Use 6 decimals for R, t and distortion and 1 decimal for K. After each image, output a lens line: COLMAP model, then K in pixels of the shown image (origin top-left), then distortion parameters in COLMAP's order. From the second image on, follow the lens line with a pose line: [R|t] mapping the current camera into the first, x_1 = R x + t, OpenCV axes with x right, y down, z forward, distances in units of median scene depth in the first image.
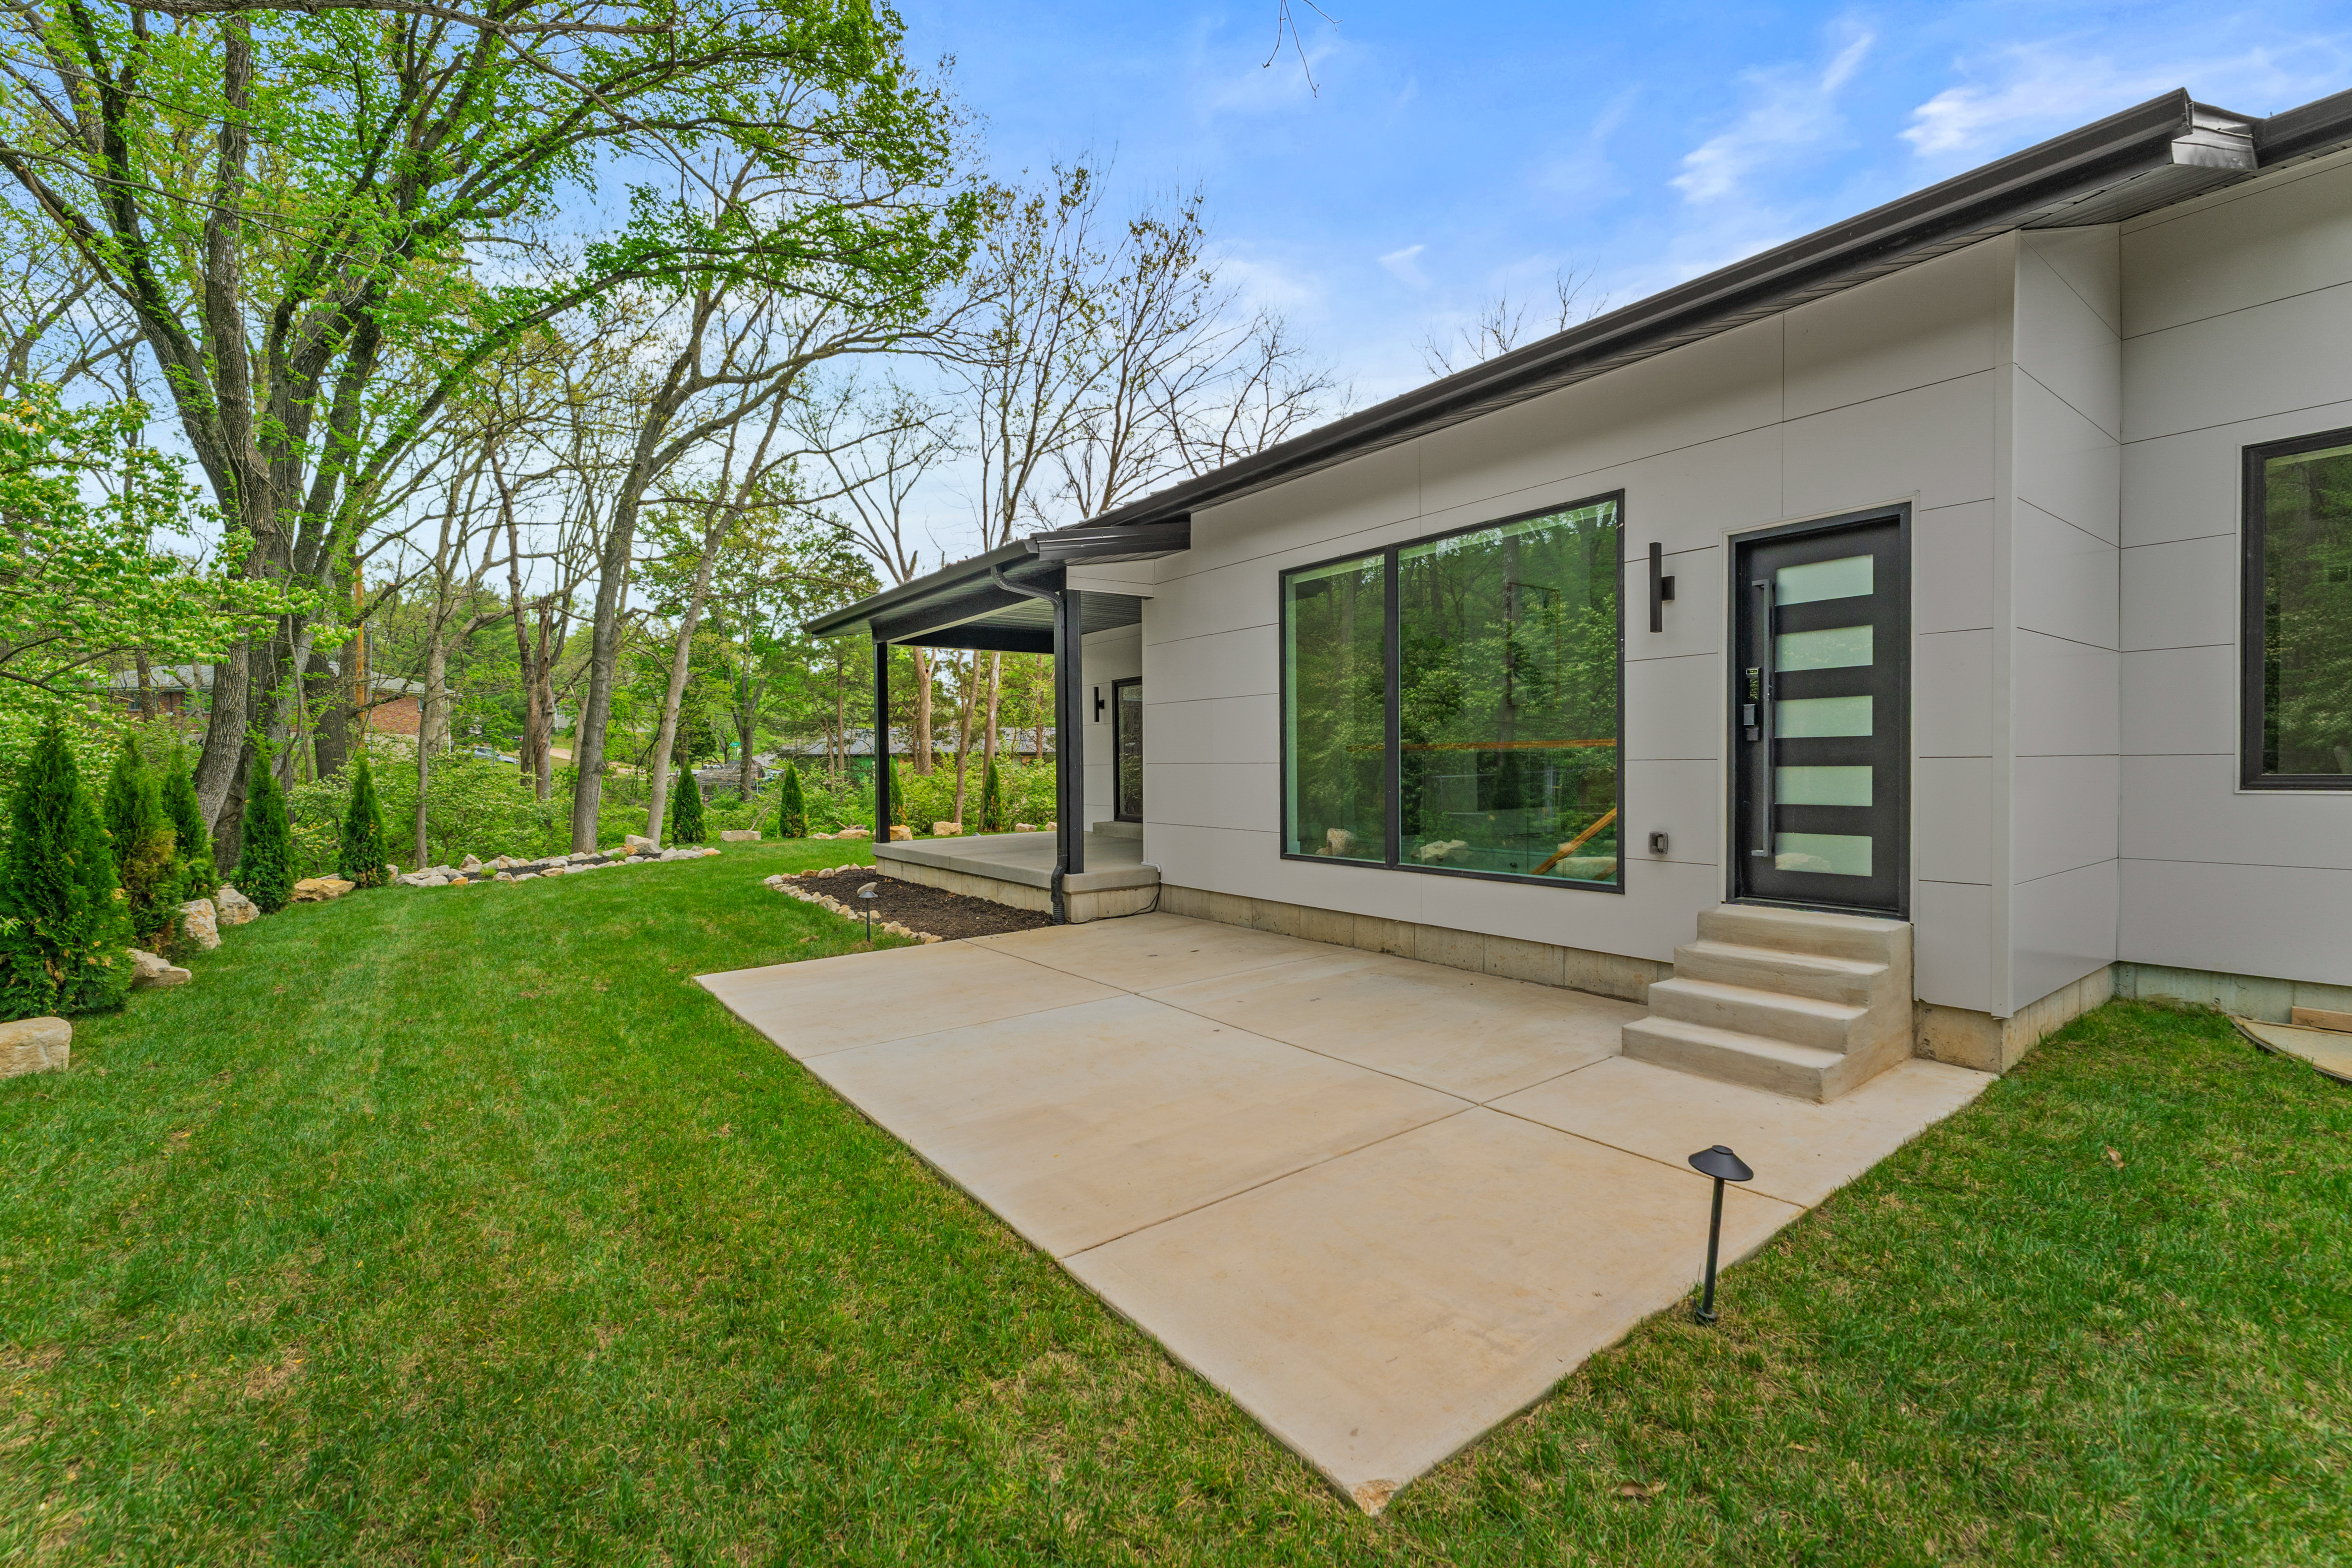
lens RADIAL K [[1004.7, 0, 1176.0], [0, 1004.7, 784.0], [0, 0, 1]] dist [-0.003208, -0.000322]
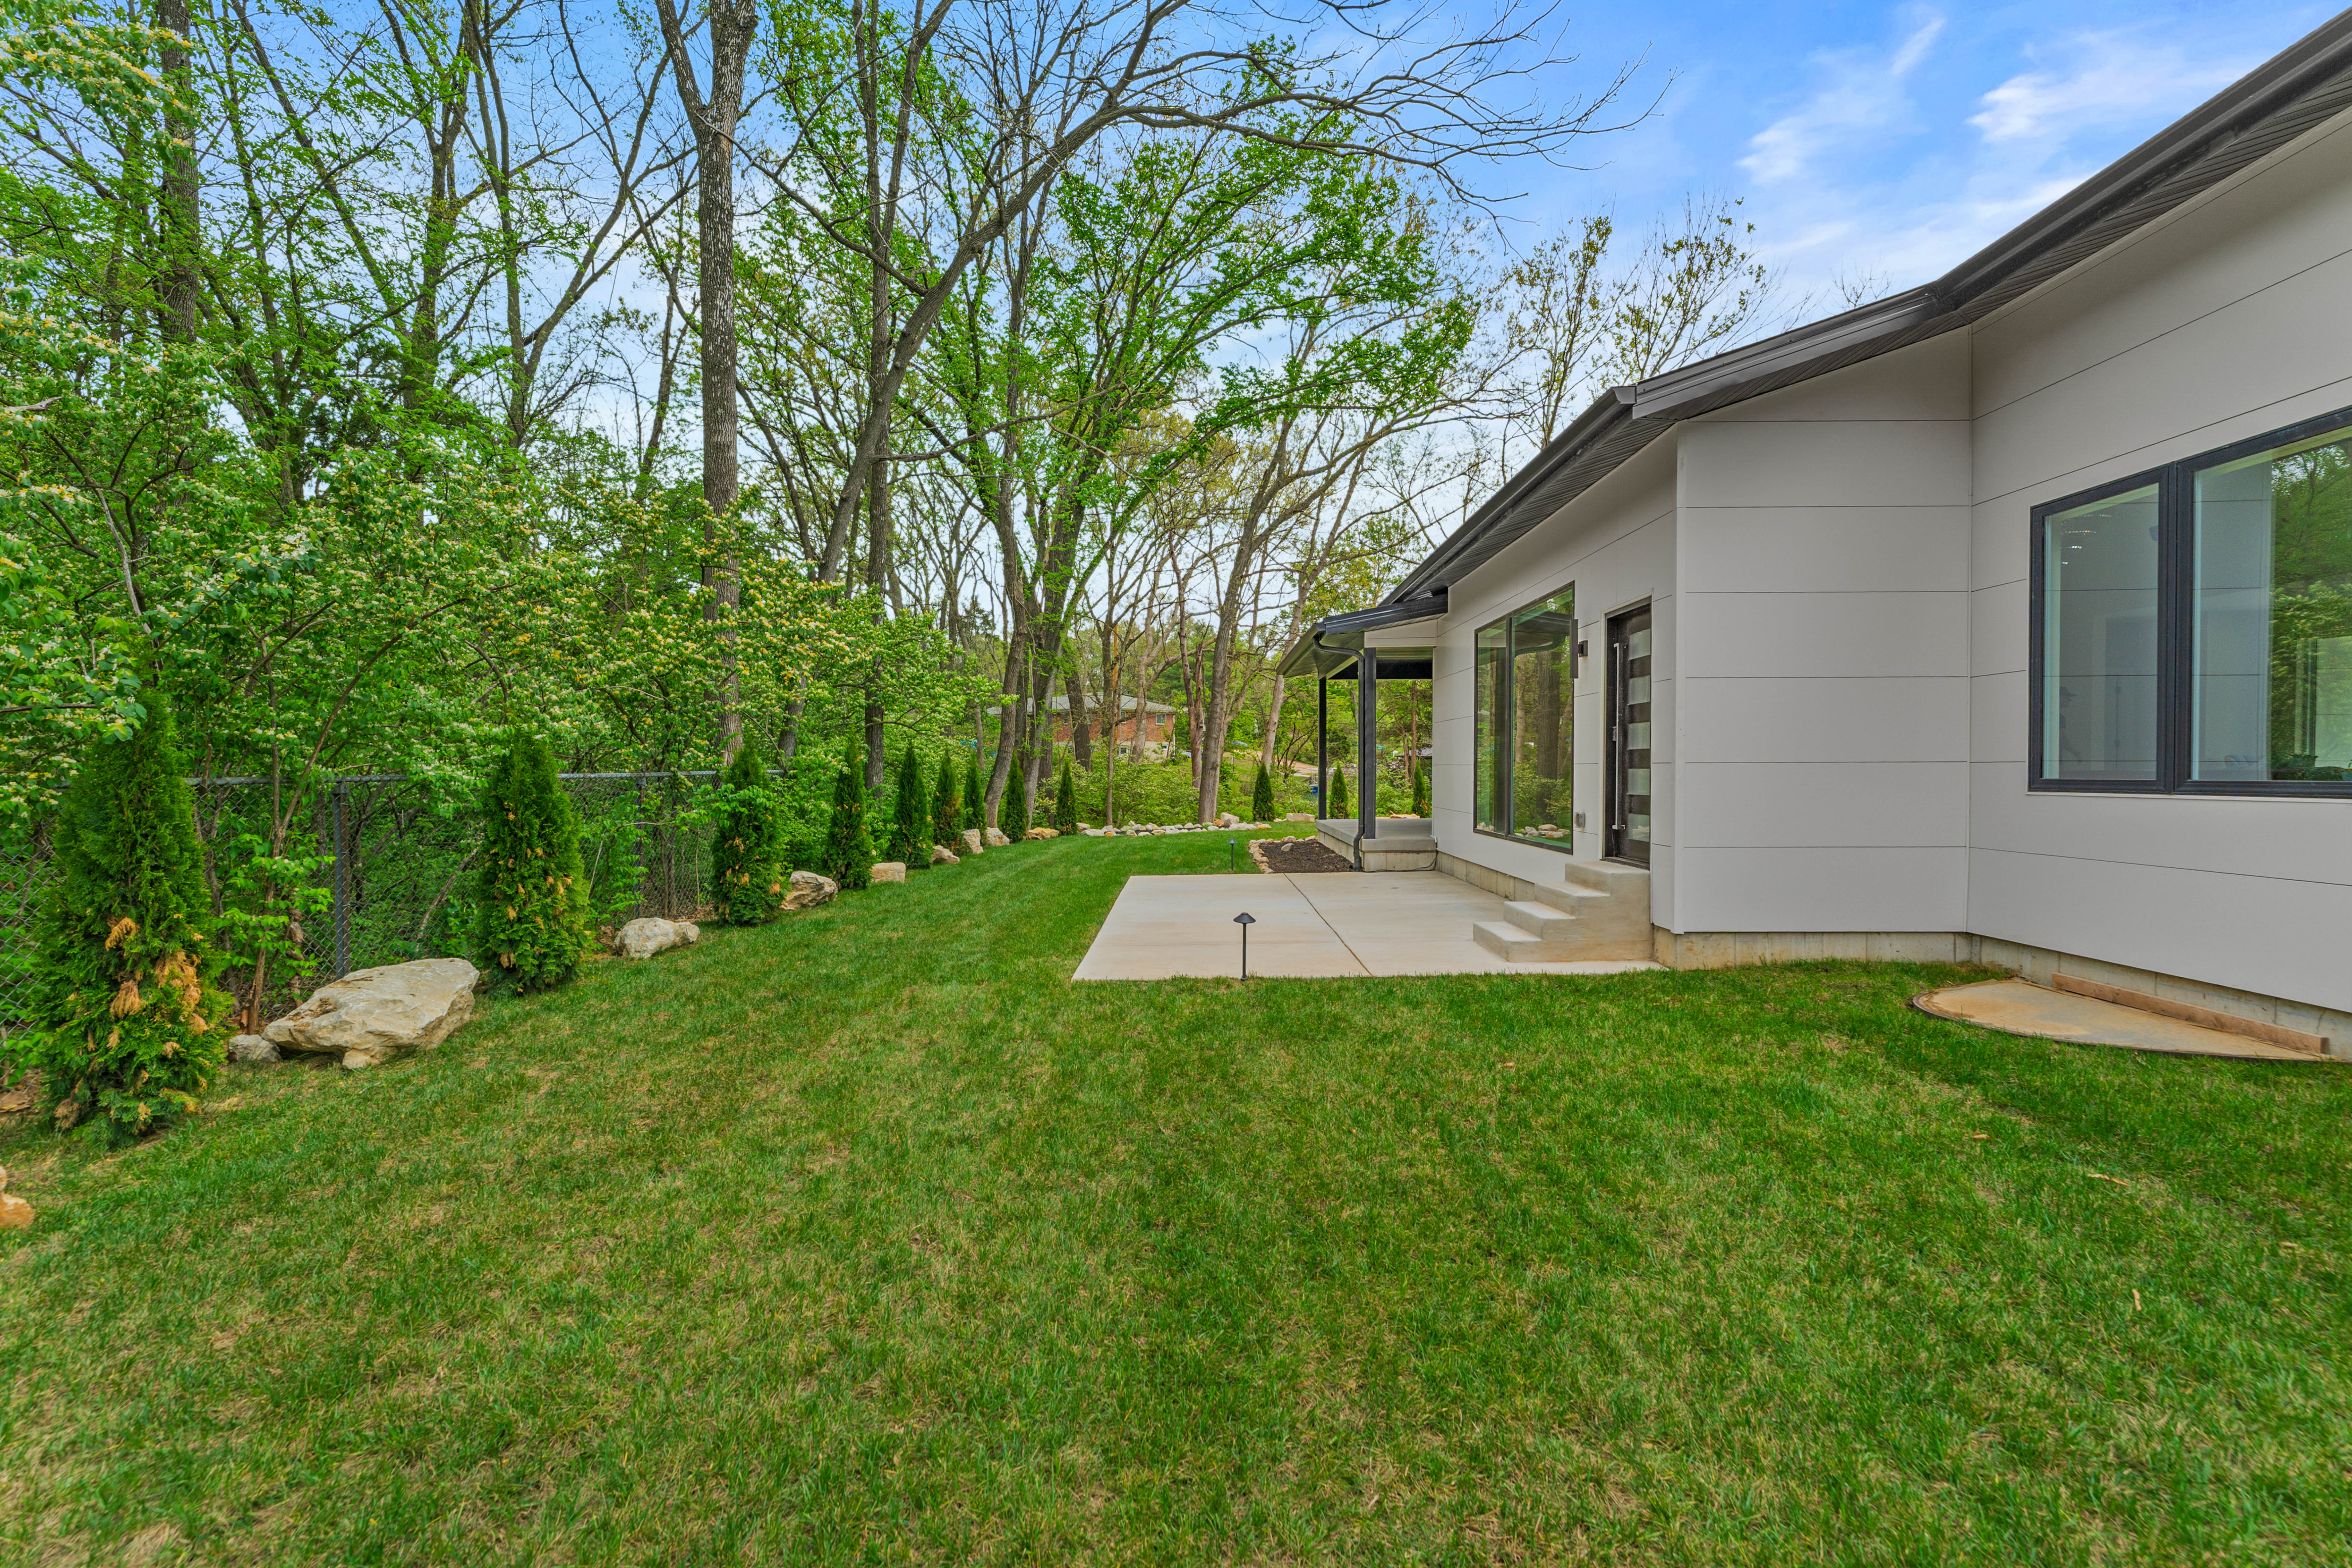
lens RADIAL K [[974.3, 0, 1176.0], [0, 974.3, 784.0], [0, 0, 1]] dist [-0.000917, -0.000107]
pose [[0.793999, 0.018380, -0.607641, 0.229541], [-0.019024, 0.999805, 0.005383, 0.002489], [0.607622, 0.007285, 0.794193, -0.133026]]
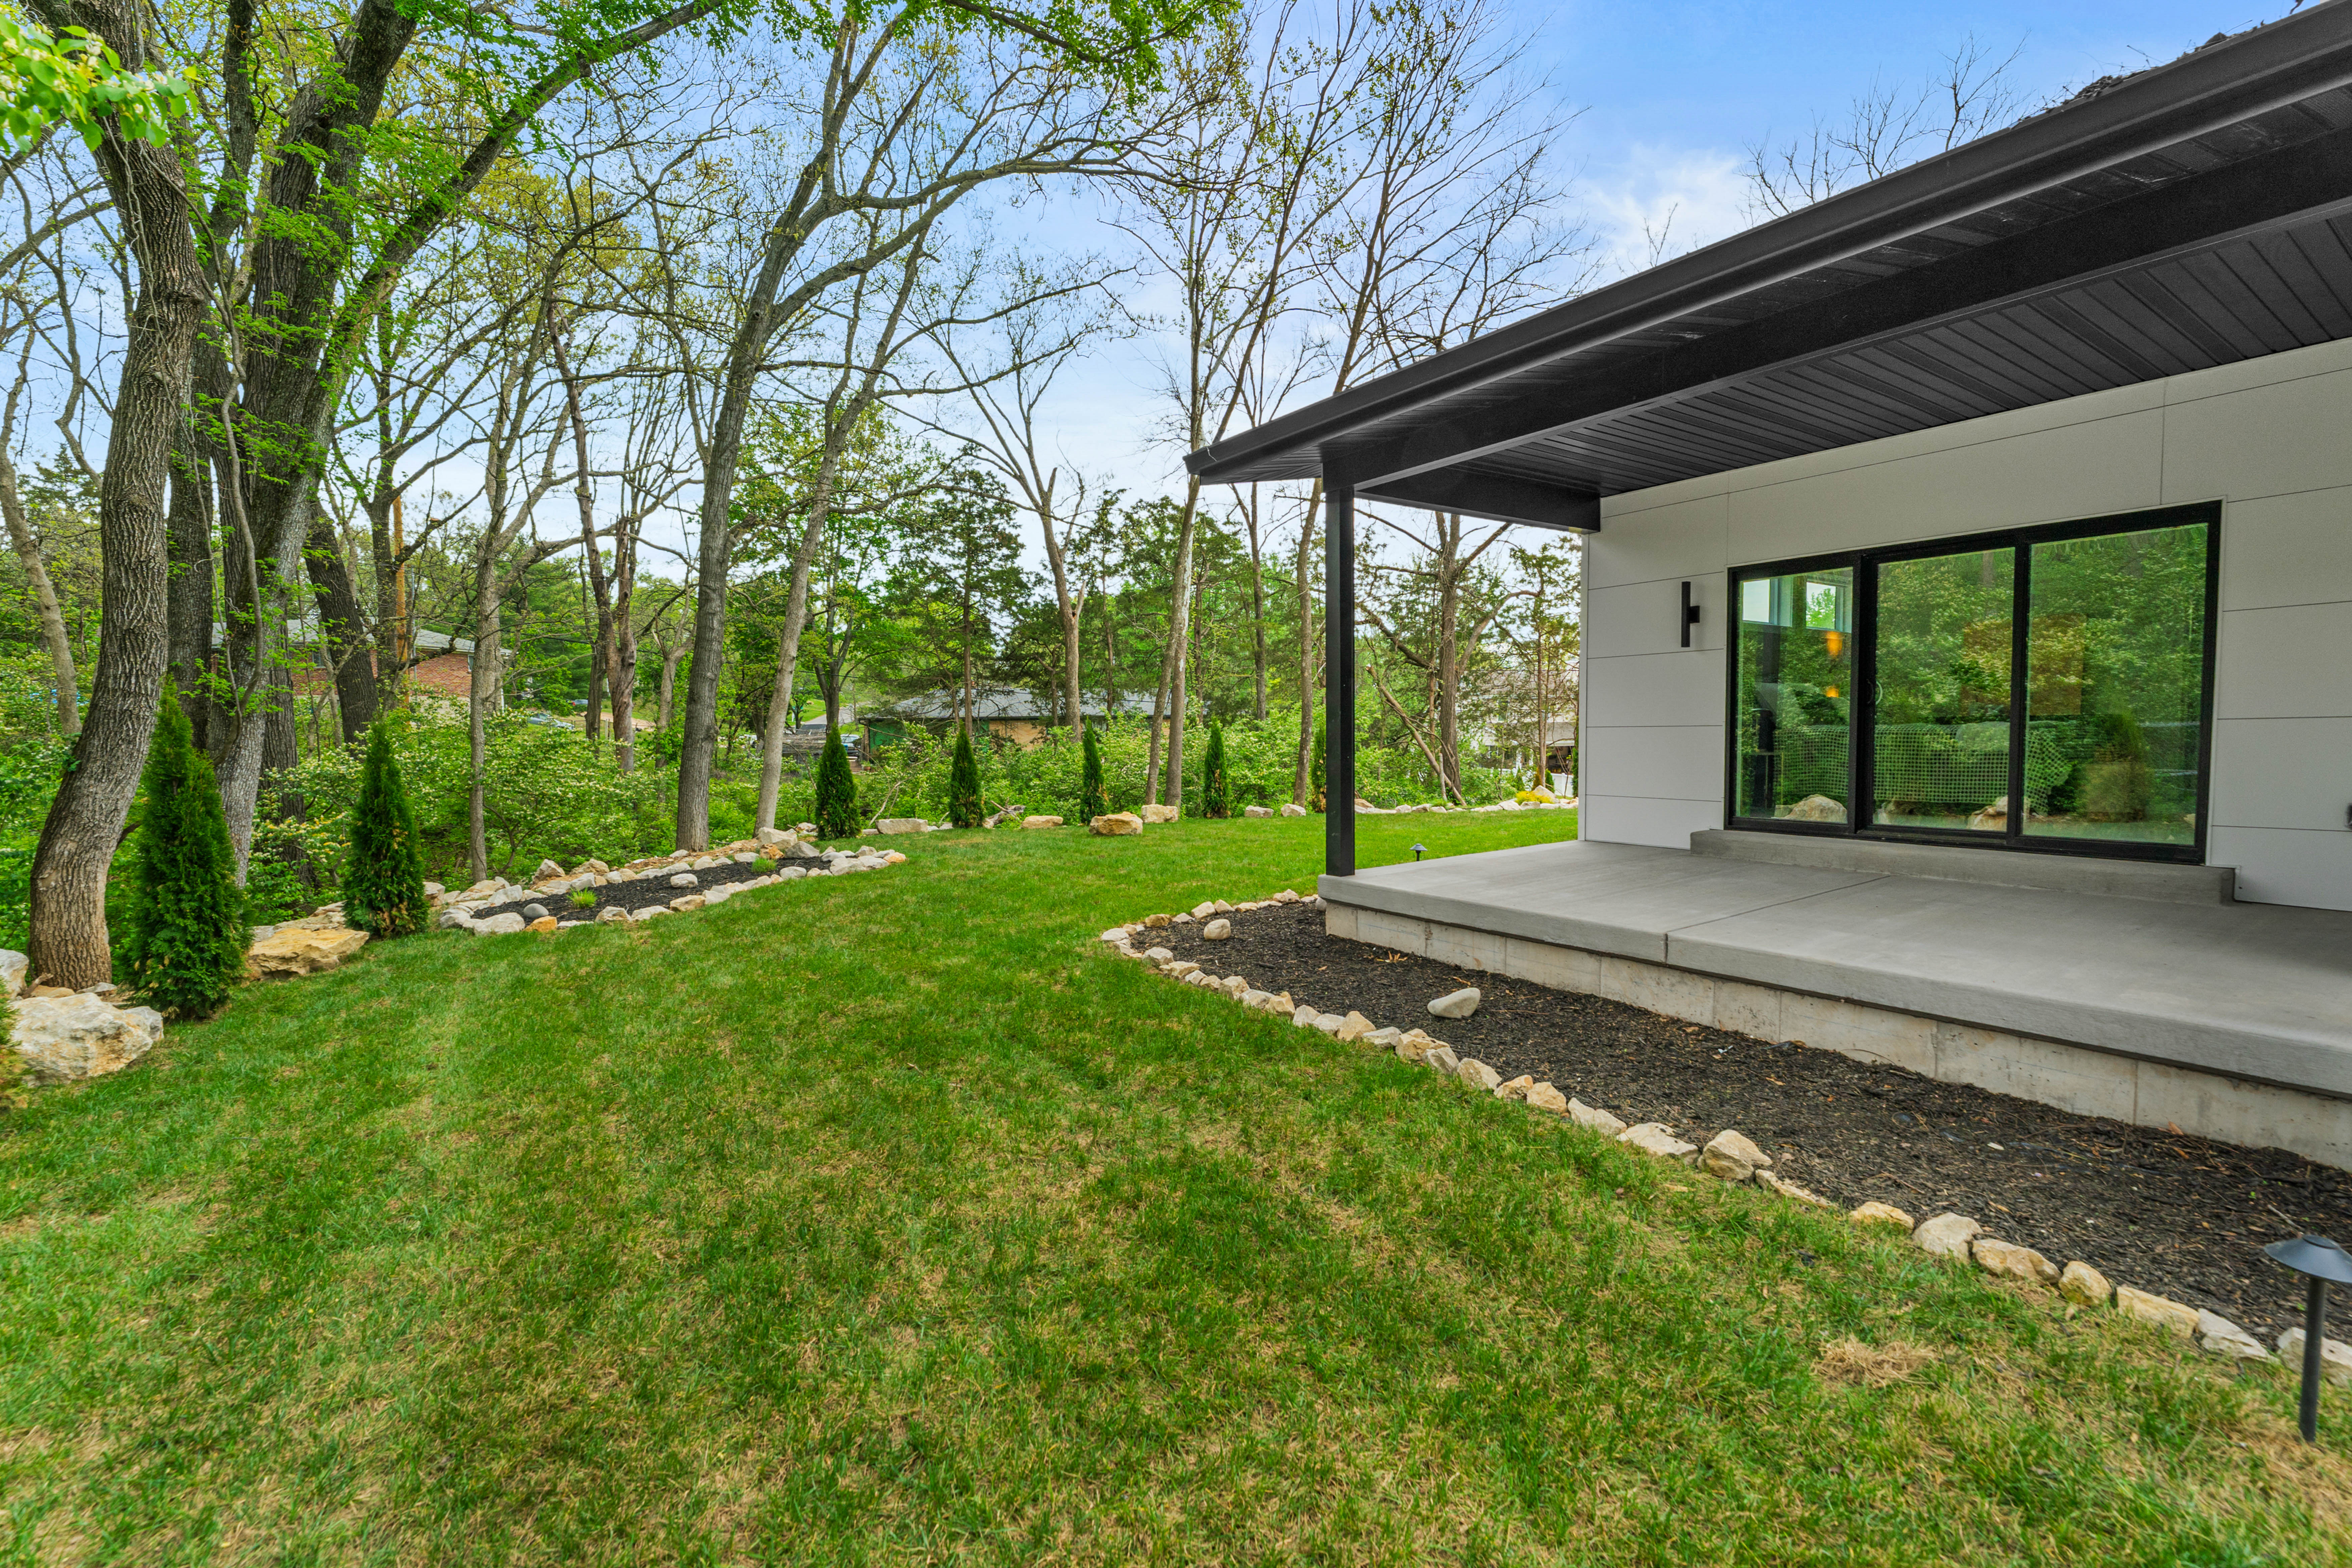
lens RADIAL K [[1004.7, 0, 1176.0], [0, 1004.7, 784.0], [0, 0, 1]] dist [-0.003208, -0.000322]
pose [[0.999457, -0.000652, -0.032955, -0.219944], [0.001779, 0.999414, 0.034197, -0.003815], [0.032914, -0.034237, 0.998872, 0.289012]]
